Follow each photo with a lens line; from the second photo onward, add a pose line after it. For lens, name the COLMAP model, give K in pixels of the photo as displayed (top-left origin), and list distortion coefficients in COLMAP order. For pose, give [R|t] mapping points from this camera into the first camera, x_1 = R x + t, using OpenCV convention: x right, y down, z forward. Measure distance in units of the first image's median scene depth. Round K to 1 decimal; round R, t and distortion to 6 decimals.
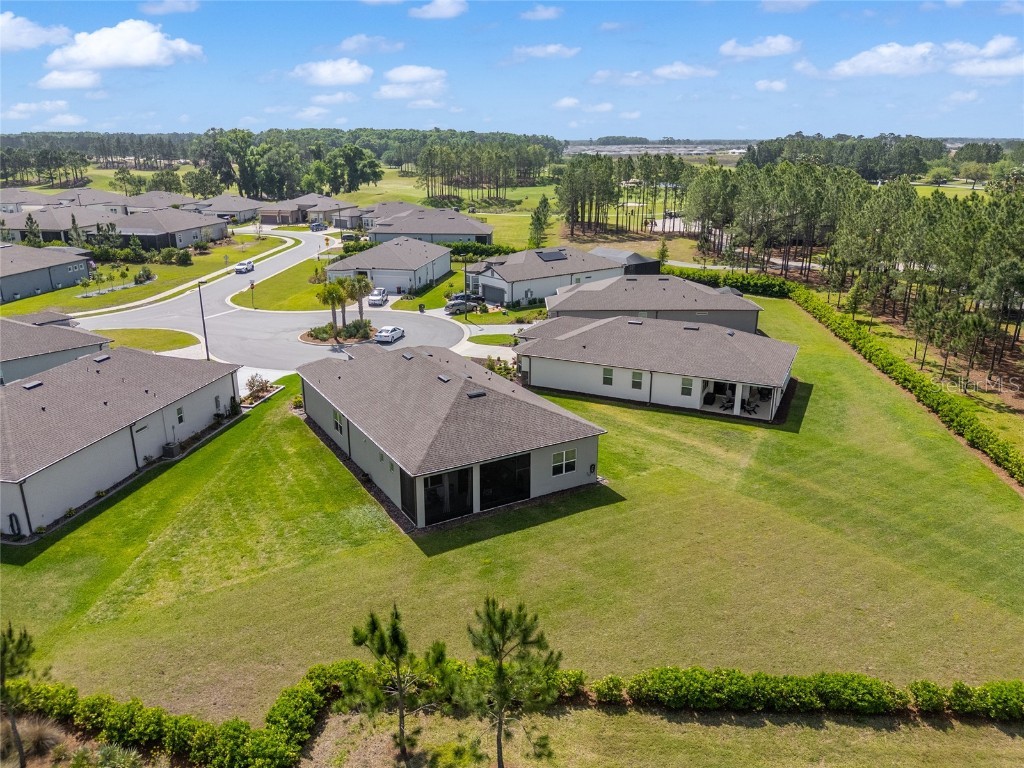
lens RADIAL K [[760.9, 0, 512.0], [0, 760.9, 384.0], [0, 0, 1]] dist [0.091733, -0.103041]
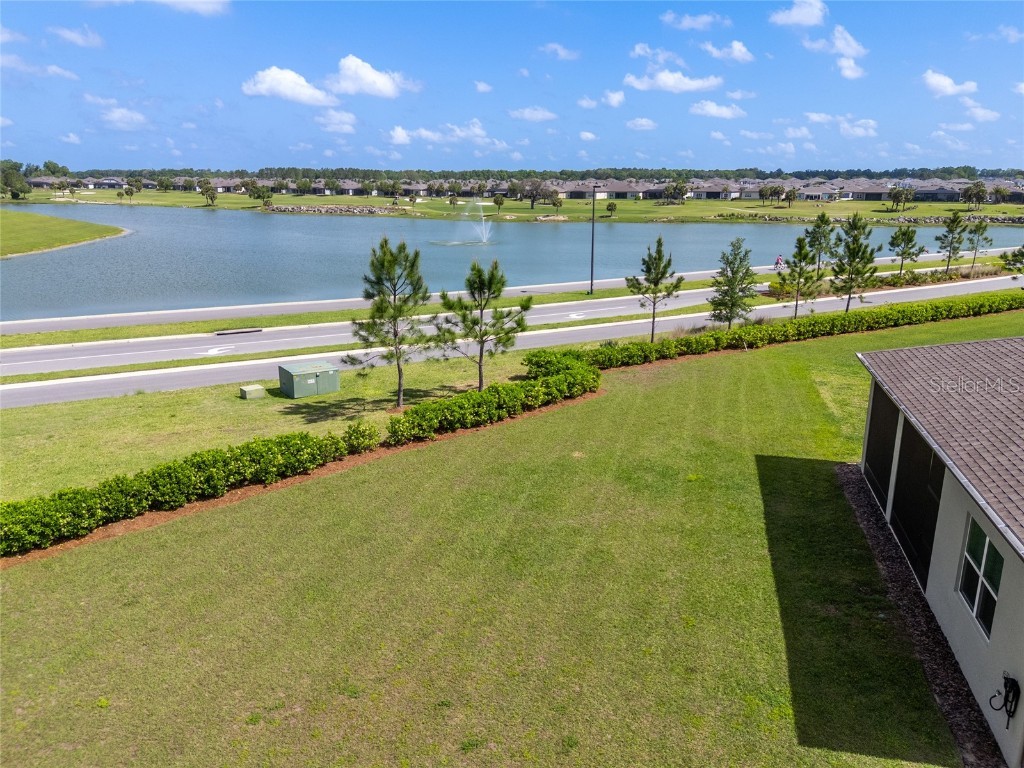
lens RADIAL K [[756.8, 0, 507.4], [0, 756.8, 385.9], [0, 0, 1]] dist [0.092208, -0.115722]
pose [[-0.705664, 0.180670, -0.685125, 0.280180], [-0.222234, 0.861715, 0.456135, -0.034509], [0.672792, 0.474136, -0.567930, 0.767058]]
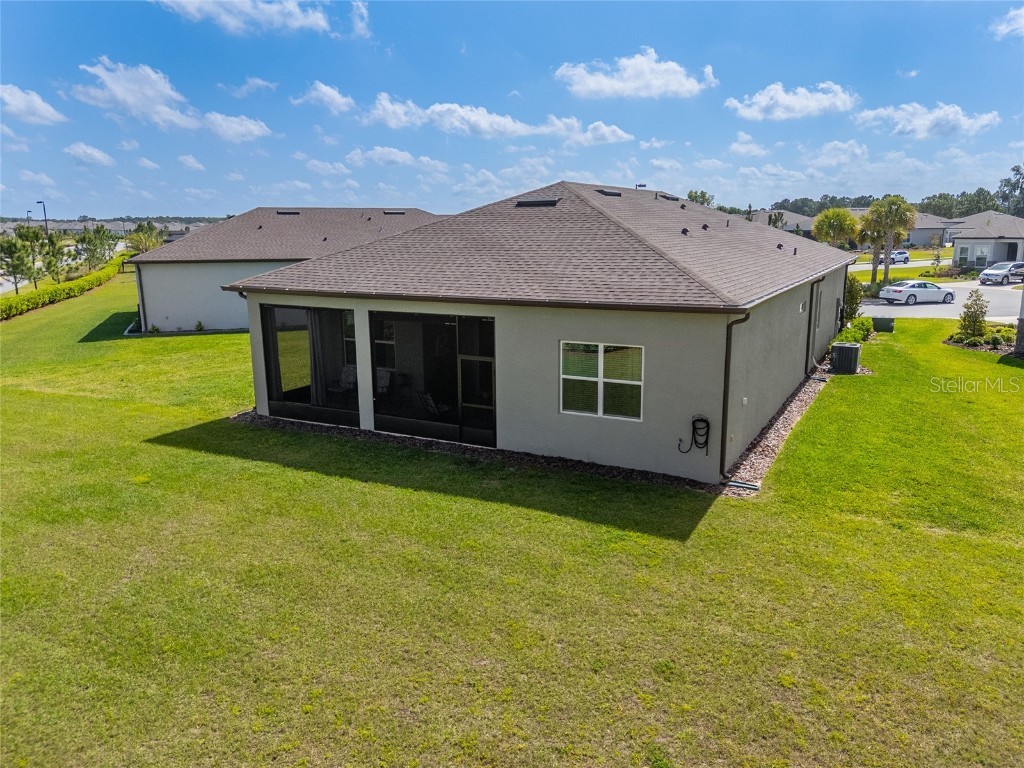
lens RADIAL K [[760.9, 0, 512.0], [0, 760.9, 384.0], [0, 0, 1]] dist [0.091733, -0.103041]
pose [[0.522265, 0.166448, -0.836382, 0.250444], [-0.250628, 0.967413, 0.036024, 0.077950], [0.815123, 0.190807, 0.546962, 0.595760]]
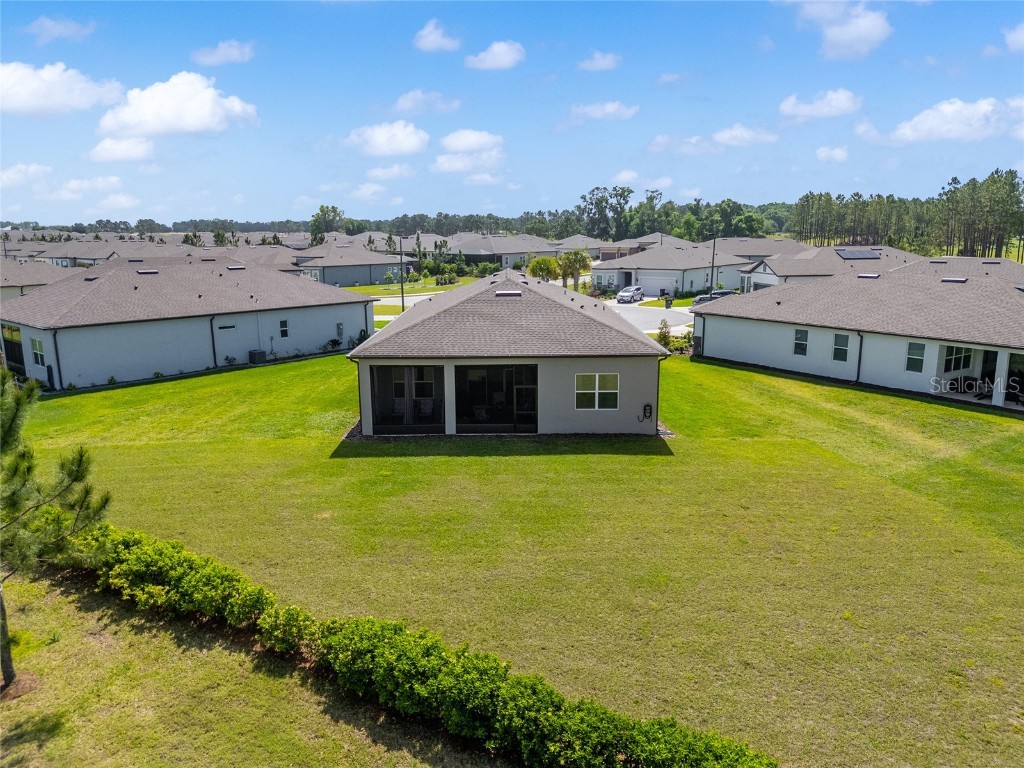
lens RADIAL K [[756.8, 0, 507.4], [0, 756.8, 385.9], [0, 0, 1]] dist [0.092208, -0.115722]
pose [[0.862292, 0.094328, -0.497548, 0.254238], [-0.145129, 0.987319, -0.064338, 0.116273], [0.485170, 0.127687, 0.865047, 0.286811]]
